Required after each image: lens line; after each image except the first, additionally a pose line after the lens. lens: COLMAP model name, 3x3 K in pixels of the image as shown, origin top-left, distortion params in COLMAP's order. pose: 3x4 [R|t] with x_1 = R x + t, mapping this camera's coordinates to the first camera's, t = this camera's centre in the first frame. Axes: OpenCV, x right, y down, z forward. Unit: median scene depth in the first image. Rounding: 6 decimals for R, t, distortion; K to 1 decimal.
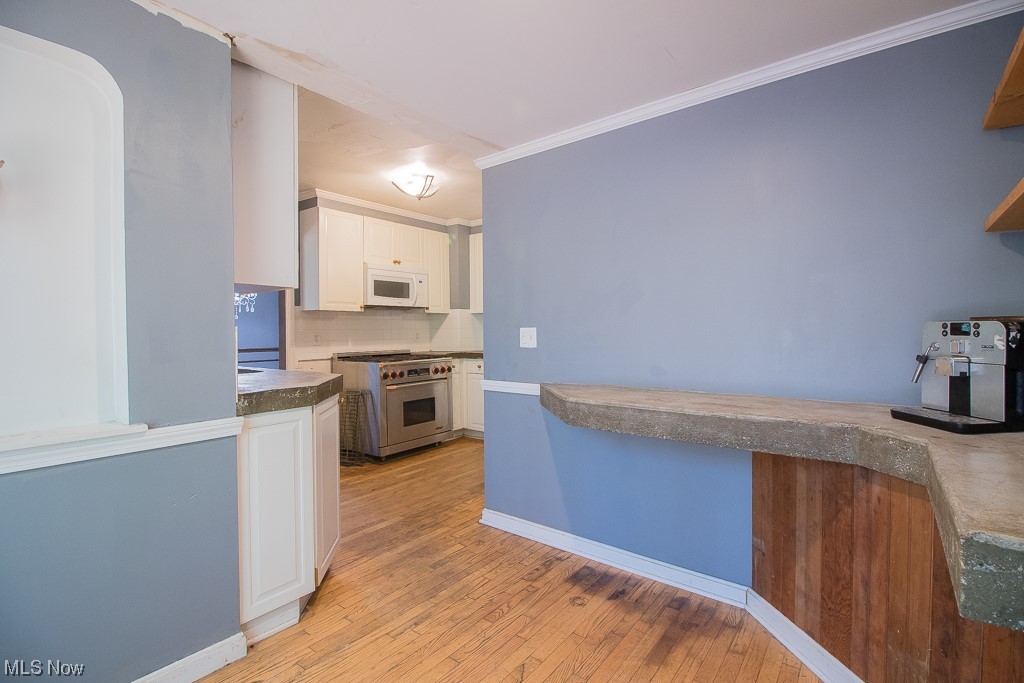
lens RADIAL K [[481.1, 0, 511.6], [0, 481.1, 337.6], [0, 0, 1]] dist [-0.002782, -0.001676]
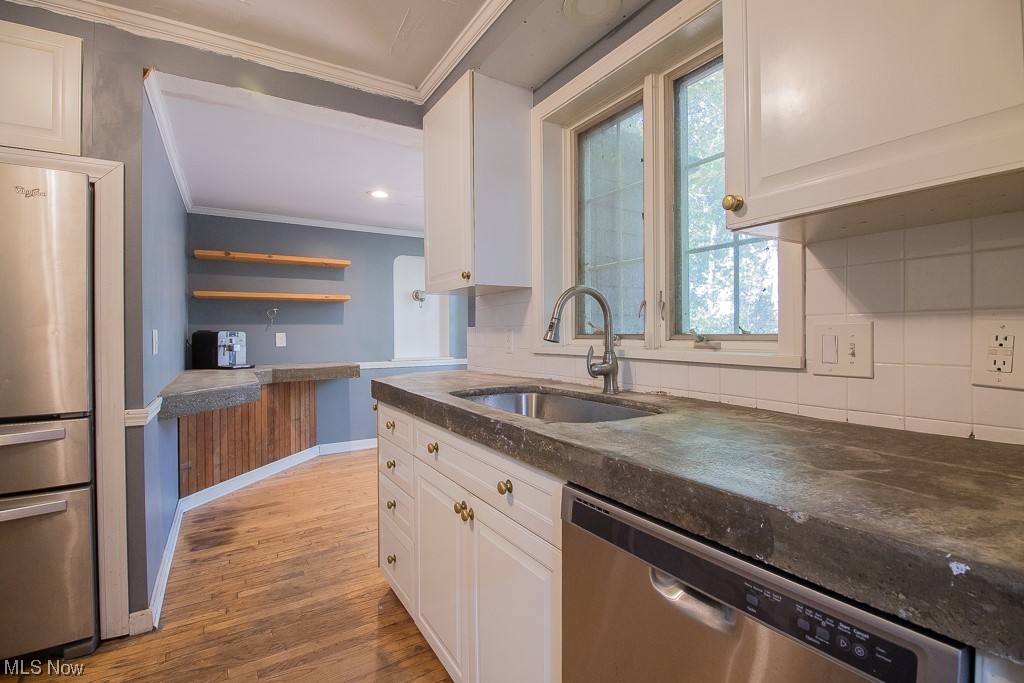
lens RADIAL K [[481.1, 0, 513.5], [0, 481.1, 337.2], [0, 0, 1]] dist [-0.002782, -0.001676]
pose [[-0.935658, 0.010855, 0.352741, -0.939896], [0.018018, 0.999693, 0.017030, -0.014457], [-0.352448, 0.022290, -0.935566, 1.792130]]
